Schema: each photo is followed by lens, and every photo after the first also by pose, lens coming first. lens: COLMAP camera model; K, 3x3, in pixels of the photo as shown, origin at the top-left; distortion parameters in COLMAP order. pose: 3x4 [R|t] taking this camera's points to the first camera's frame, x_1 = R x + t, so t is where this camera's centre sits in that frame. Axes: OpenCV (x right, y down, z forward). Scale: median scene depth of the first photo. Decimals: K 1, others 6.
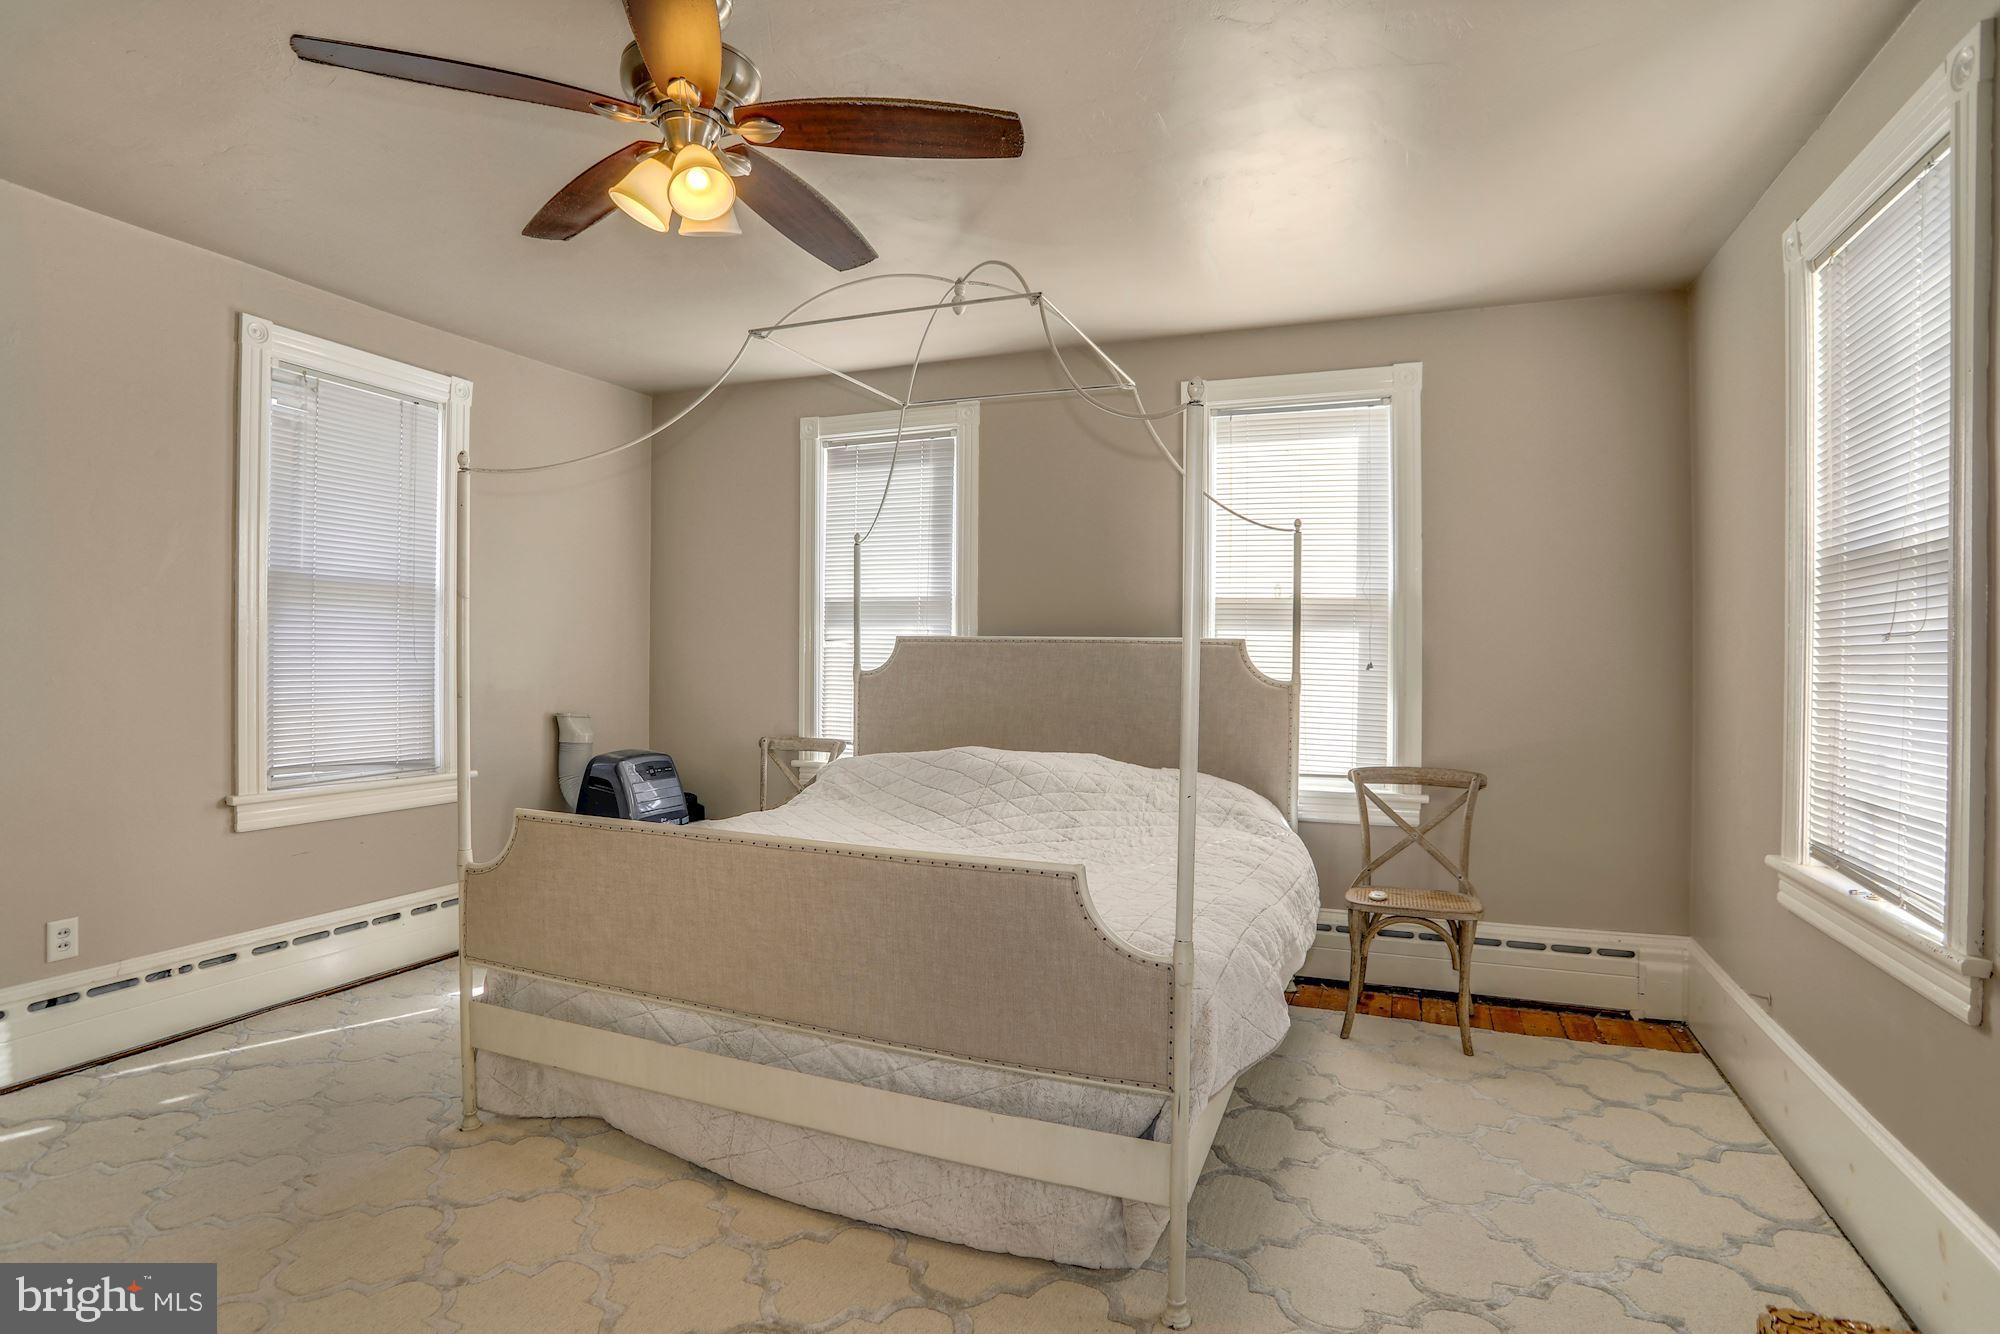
lens RADIAL K [[1025.2, 0, 1000.0], [0, 1025.2, 667.0], [0, 0, 1]] dist [-0.060163, 0.166612]
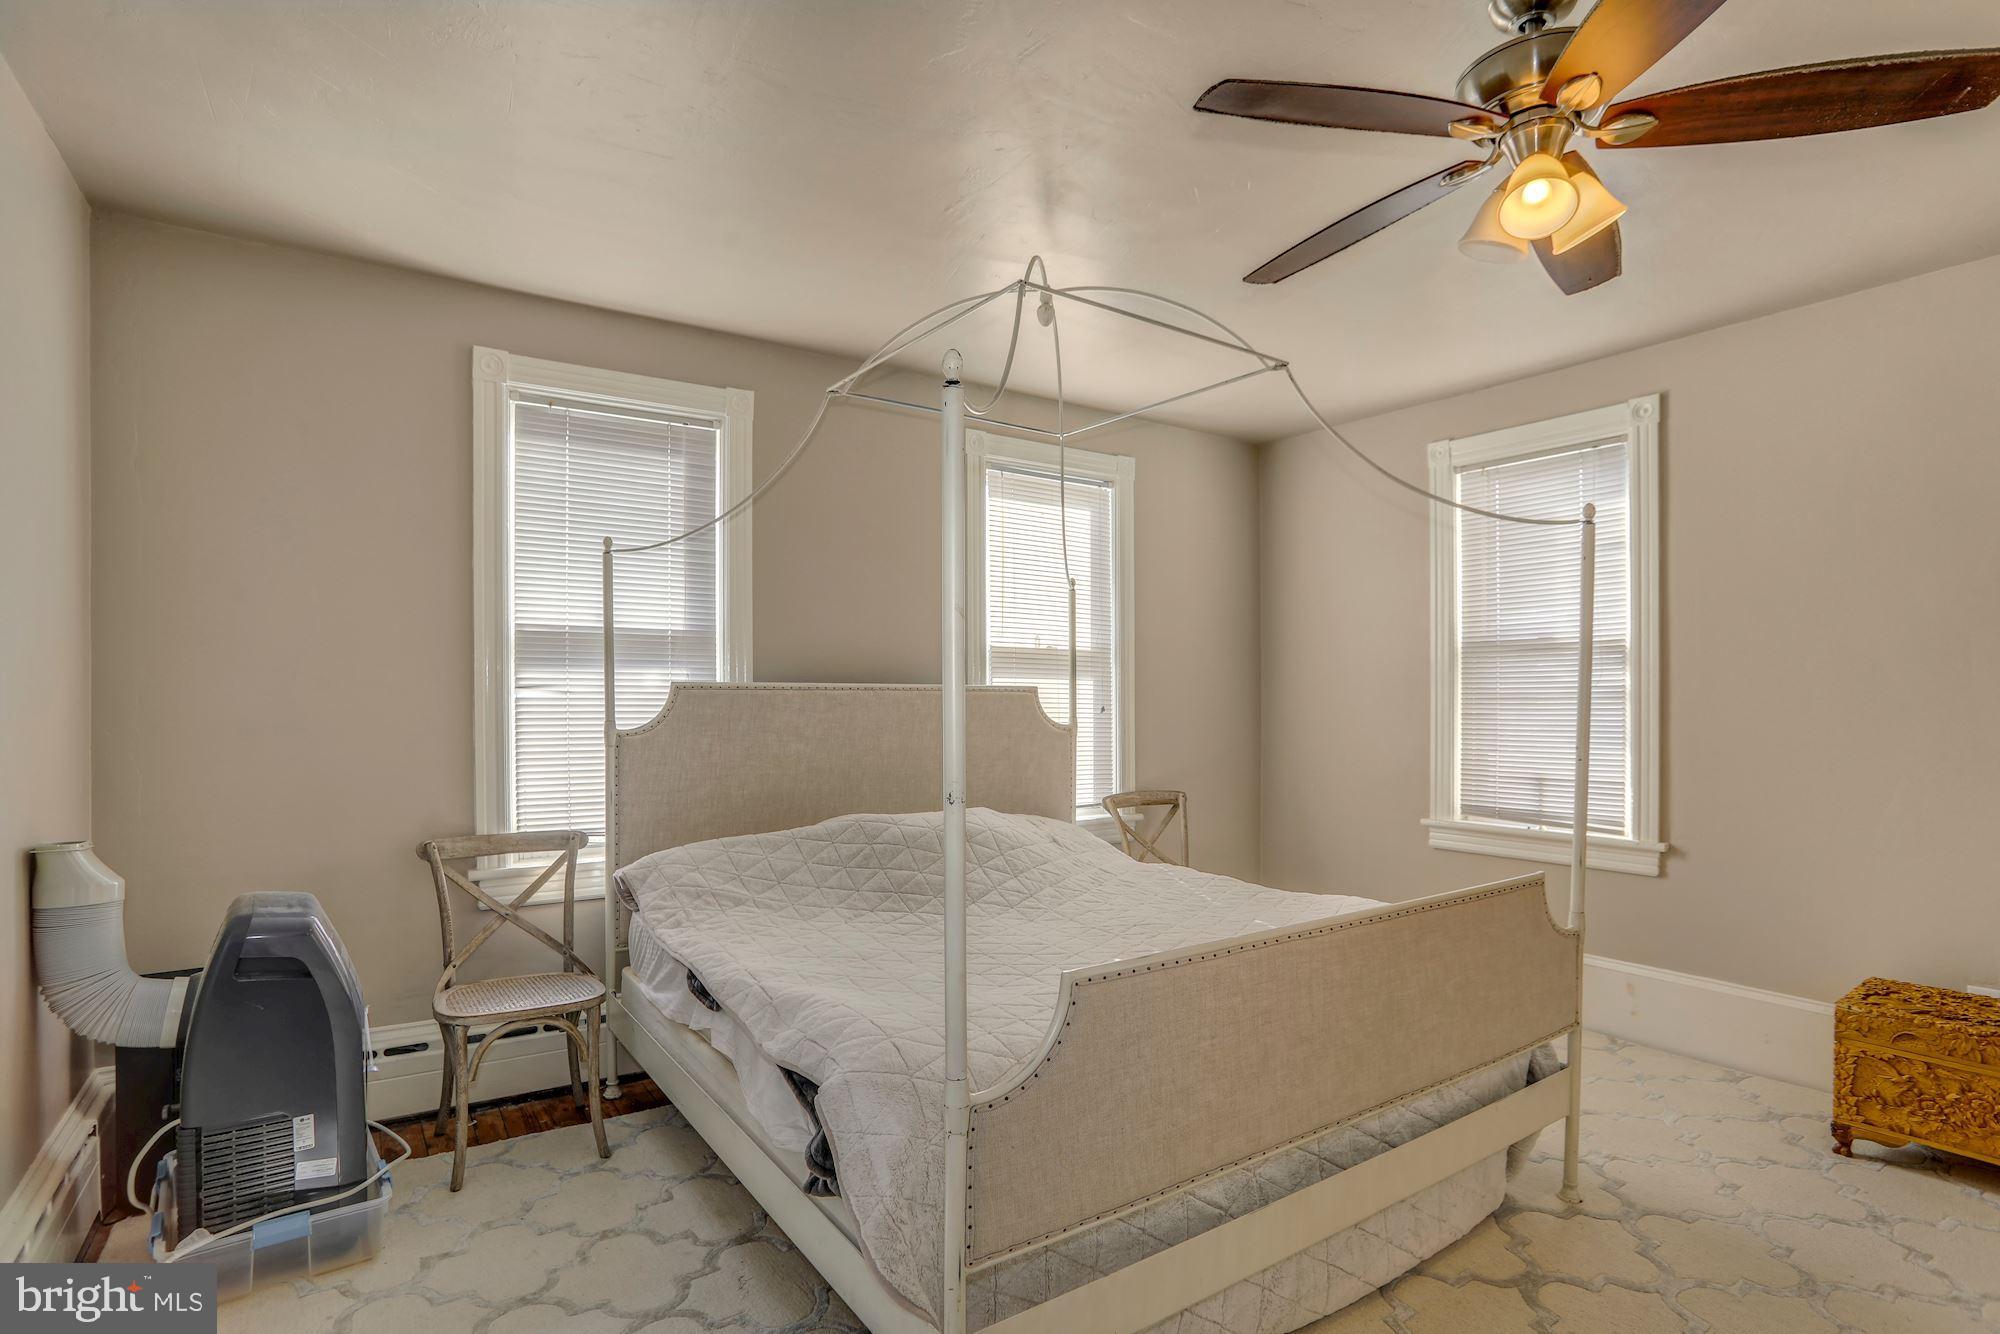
lens RADIAL K [[1013.5, 0, 1000.9], [0, 1013.5, 720.7], [0, 0, 1]] dist [-0.000436, 0.000232]
pose [[0.566989, -0.030667, 0.823154, -0.573190], [0.016638, 0.999529, 0.025778, -0.017161], [-0.823557, -0.000920, 0.567232, 0.377334]]
